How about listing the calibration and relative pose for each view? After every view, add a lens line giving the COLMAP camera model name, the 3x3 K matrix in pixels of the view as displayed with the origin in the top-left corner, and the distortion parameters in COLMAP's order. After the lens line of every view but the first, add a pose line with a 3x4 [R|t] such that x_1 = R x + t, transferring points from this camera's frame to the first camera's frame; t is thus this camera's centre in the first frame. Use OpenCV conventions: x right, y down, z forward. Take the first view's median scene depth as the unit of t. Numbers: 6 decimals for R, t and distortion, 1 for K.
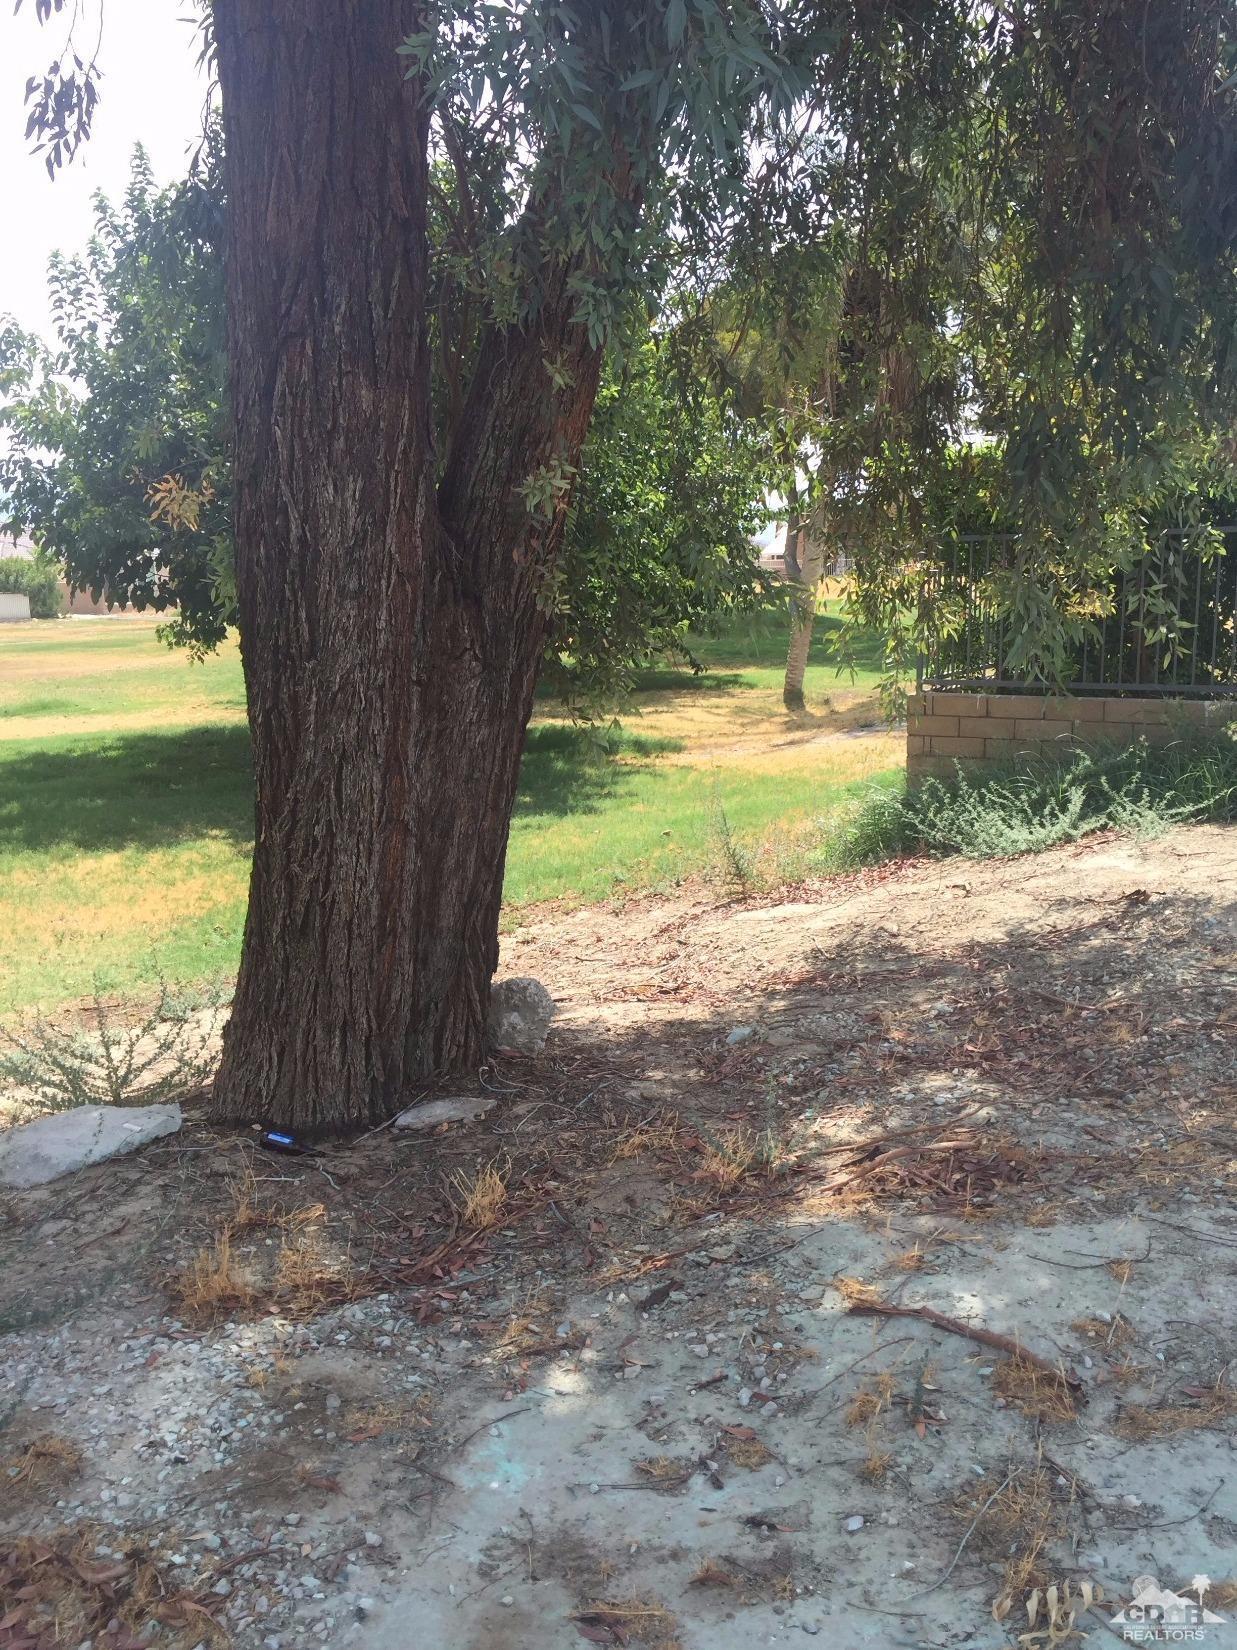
lens RADIAL K [[1299.1, 0, 618.5], [0, 1299.1, 825.0], [0, 0, 1]] dist [0.061843, -0.078536]
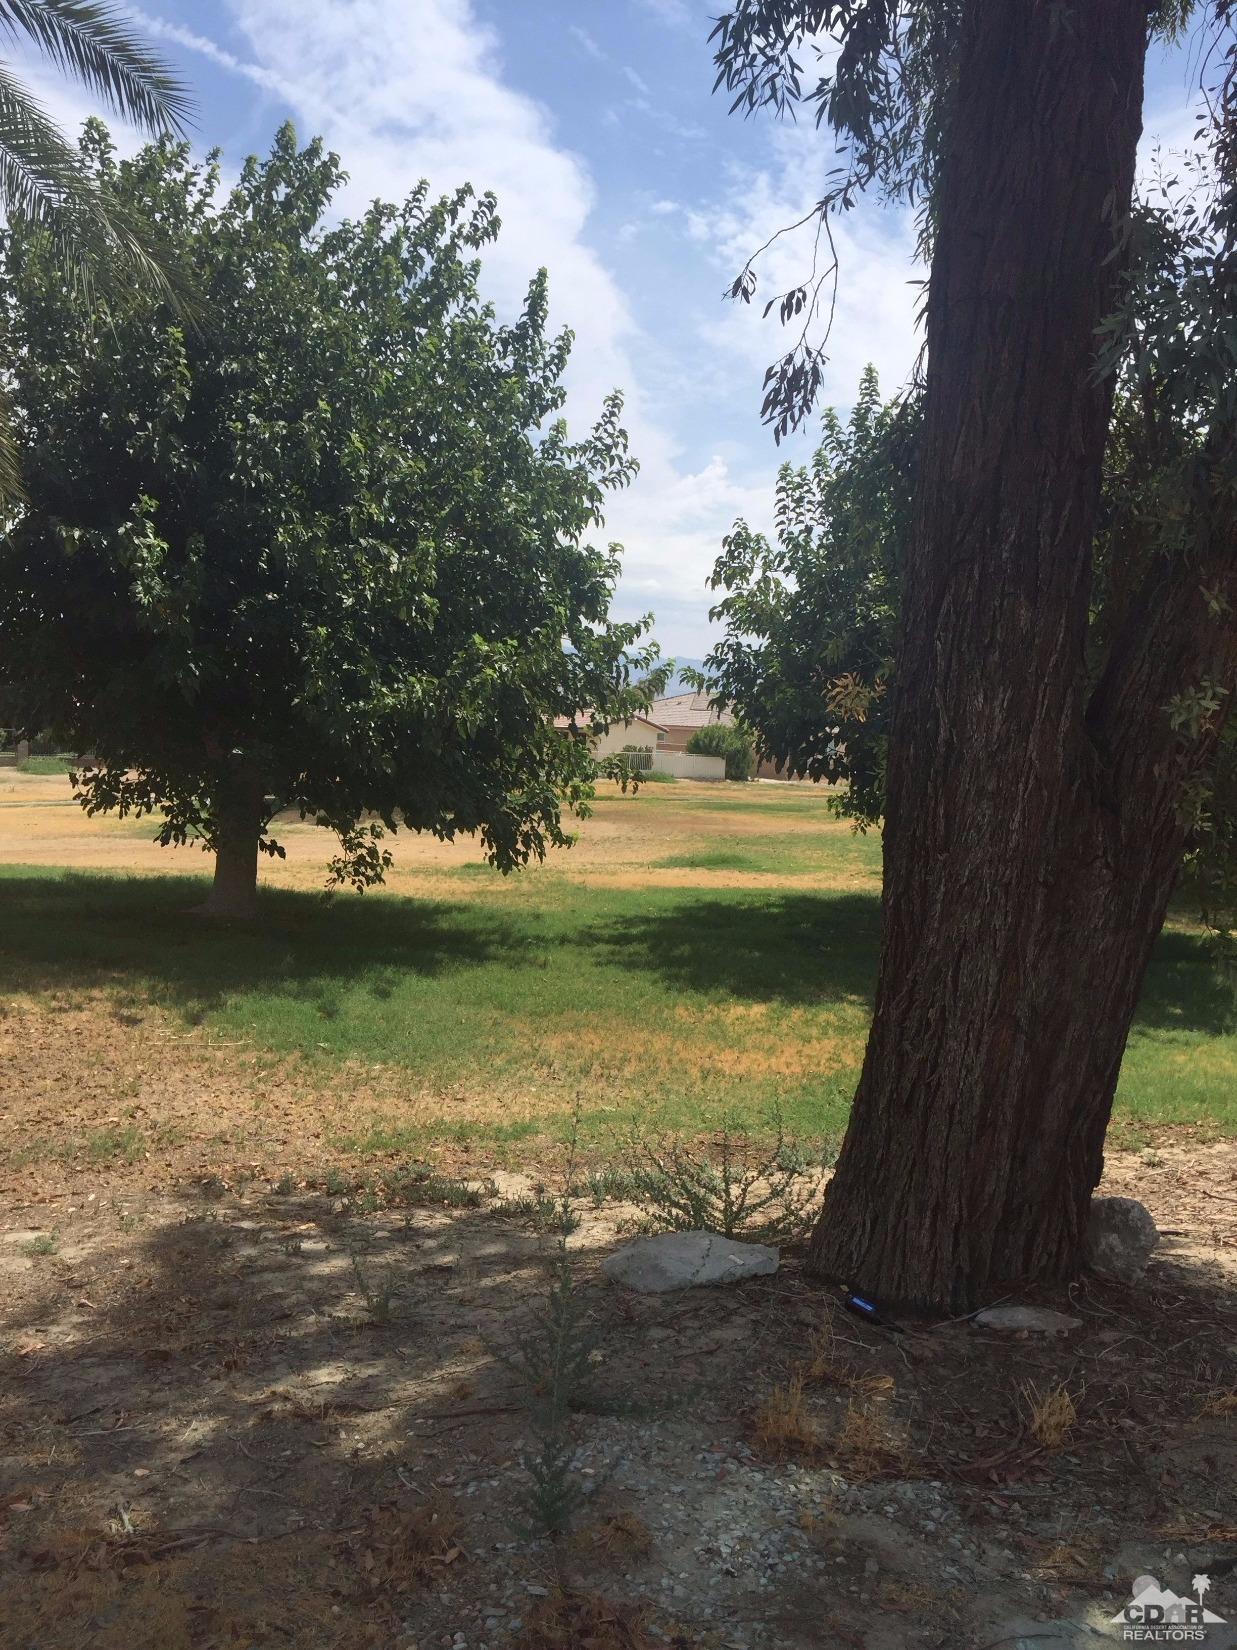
lens RADIAL K [[1376.3, 0, 618.5], [0, 1376.3, 825.0], [0, 0, 1]] dist [0.059286, -0.107878]
pose [[0.875586, 0.082731, -0.475925, 0.064888], [-0.140961, 0.986104, -0.087918, -0.011971], [0.462038, 0.144066, 0.875080, -0.111303]]
